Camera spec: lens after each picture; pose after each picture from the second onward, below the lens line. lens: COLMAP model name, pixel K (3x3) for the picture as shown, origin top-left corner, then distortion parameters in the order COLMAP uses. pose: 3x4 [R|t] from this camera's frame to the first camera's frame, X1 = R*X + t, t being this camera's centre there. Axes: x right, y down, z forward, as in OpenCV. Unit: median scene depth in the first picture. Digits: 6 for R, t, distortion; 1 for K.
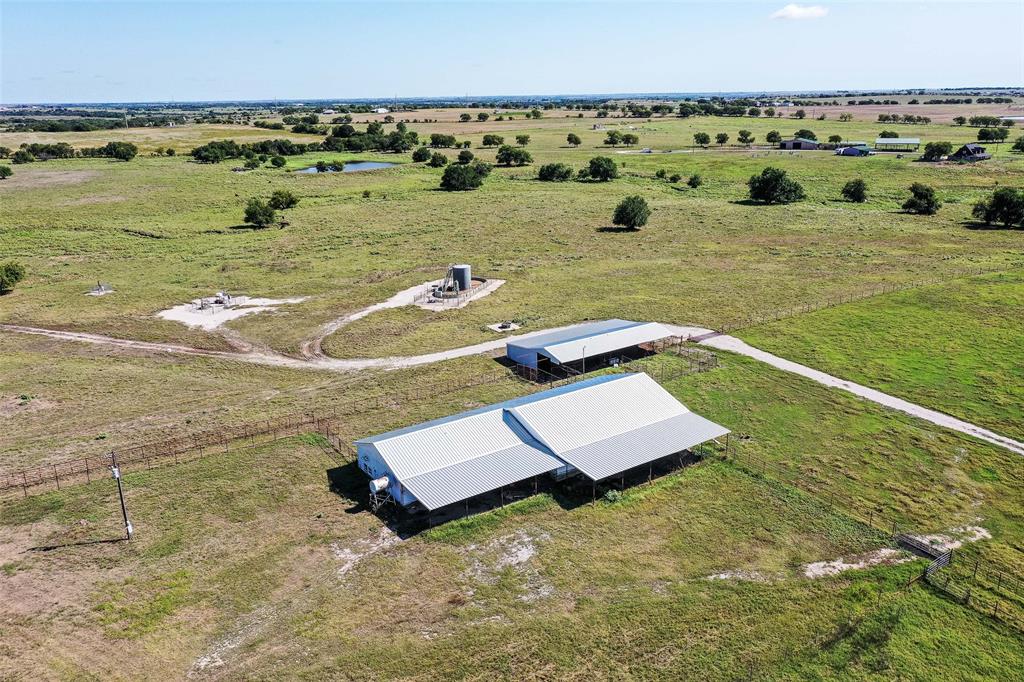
lens RADIAL K [[807.2, 0, 510.1], [0, 807.2, 339.2], [0, 0, 1]] dist [-0.001344, 0.013666]
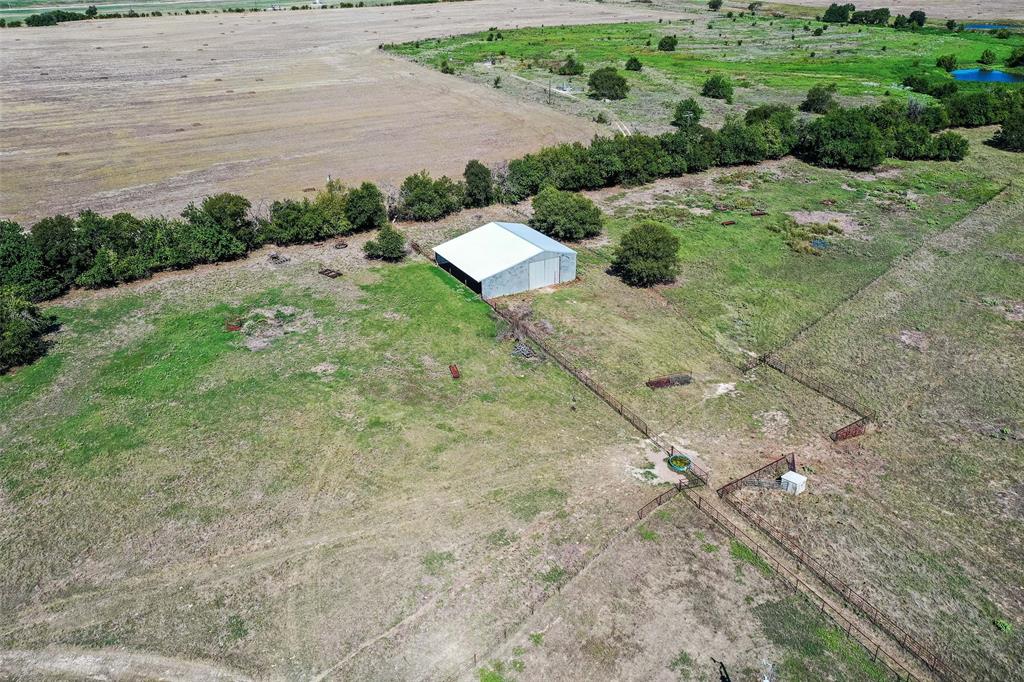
lens RADIAL K [[807.2, 0, 510.1], [0, 807.2, 339.2], [0, 0, 1]] dist [-0.001344, 0.013666]
pose [[-0.081307, 0.450477, -0.889078, 0.048285], [-0.268904, 0.849037, 0.454781, -0.244312], [0.959729, 0.276054, 0.052102, 0.366594]]
